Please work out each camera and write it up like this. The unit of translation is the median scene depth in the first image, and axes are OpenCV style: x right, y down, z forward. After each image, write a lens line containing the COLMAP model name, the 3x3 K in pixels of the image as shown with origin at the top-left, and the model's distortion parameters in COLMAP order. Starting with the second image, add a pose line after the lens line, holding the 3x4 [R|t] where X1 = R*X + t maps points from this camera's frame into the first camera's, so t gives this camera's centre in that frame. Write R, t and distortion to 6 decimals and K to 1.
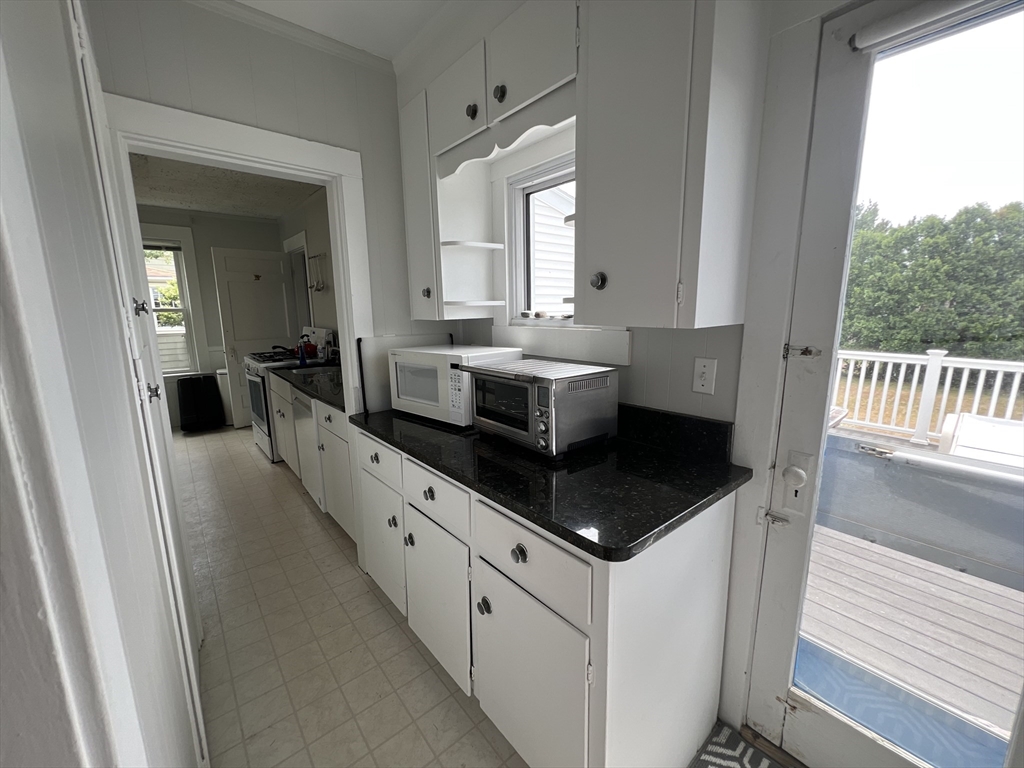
lens RADIAL K [[413.5, 0, 512.2], [0, 413.5, 380.9], [0, 0, 1]] dist [-0.000050, 0.000024]
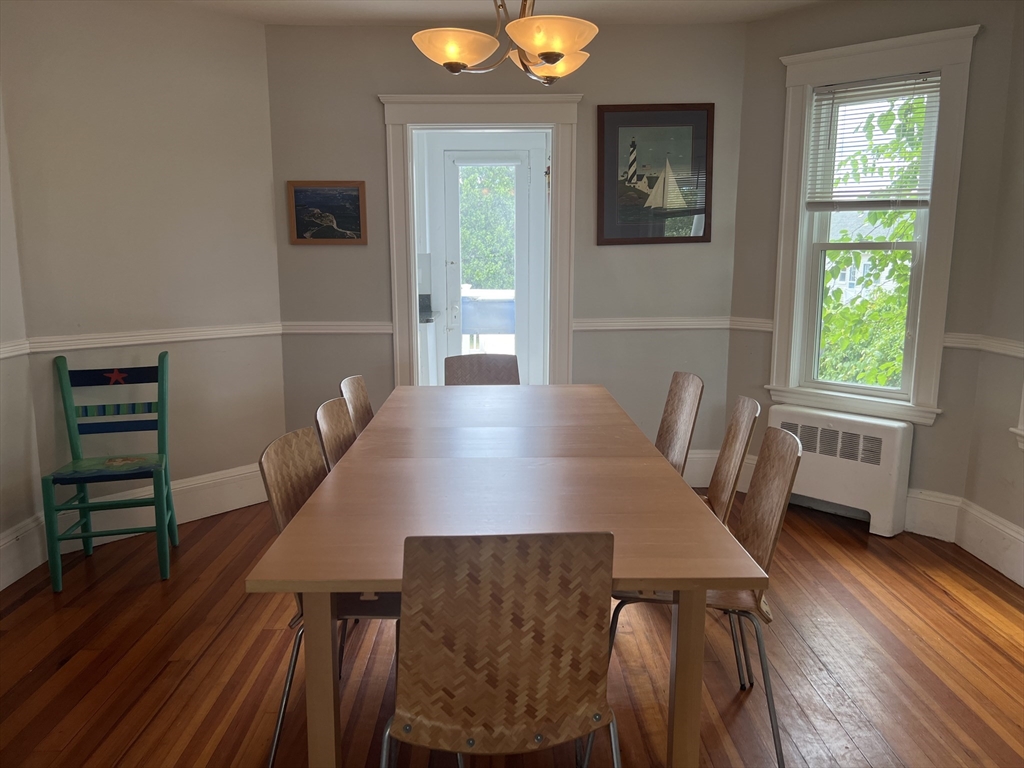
lens RADIAL K [[778.4, 0, 511.3], [0, 778.4, 379.5], [0, 0, 1]] dist [0.046700, -0.061622]
pose [[0.631922, -0.119126, 0.765822, -0.227614], [0.131715, 0.990250, 0.045351, 0.037521], [-0.763758, 0.072212, 0.641451, -0.188925]]
